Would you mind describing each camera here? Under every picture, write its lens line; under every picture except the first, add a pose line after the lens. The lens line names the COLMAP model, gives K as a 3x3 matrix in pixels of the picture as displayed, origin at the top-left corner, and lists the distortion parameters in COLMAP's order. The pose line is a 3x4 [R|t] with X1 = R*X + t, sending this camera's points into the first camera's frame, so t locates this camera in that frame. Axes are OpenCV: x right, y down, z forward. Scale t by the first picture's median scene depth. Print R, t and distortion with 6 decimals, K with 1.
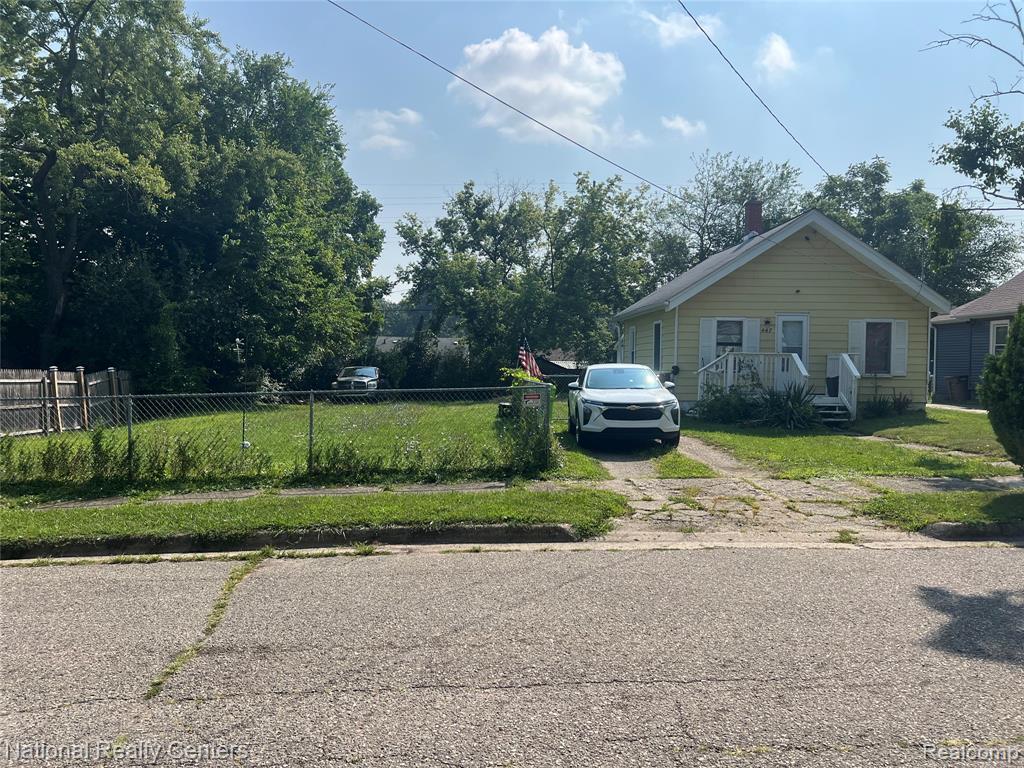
lens RADIAL K [[782.2, 0, 509.3], [0, 782.2, 389.1], [0, 0, 1]] dist [0.053807, -0.060516]
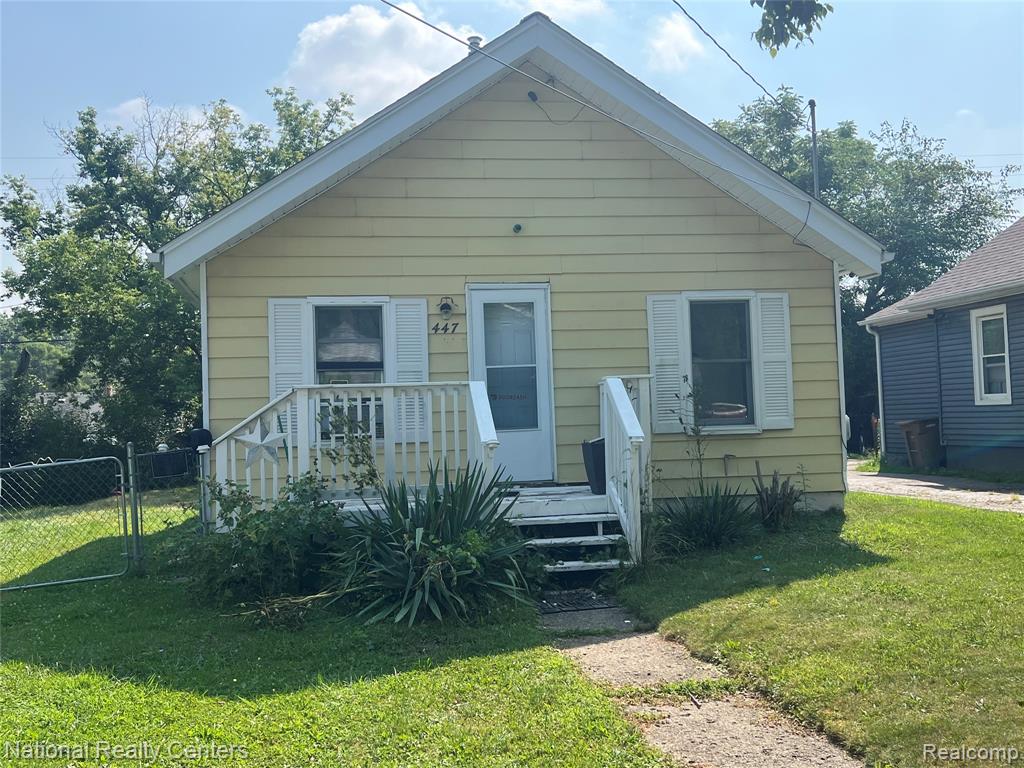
lens RADIAL K [[1015.7, 0, 512.6], [0, 1015.7, 378.6], [0, 0, 1]] dist [0.063299, 0.000000]
pose [[0.990666, -0.038740, 0.130691, 0.290426], [0.048329, 0.996304, -0.071018, -0.011665], [-0.127456, 0.076671, 0.988876, 0.491793]]
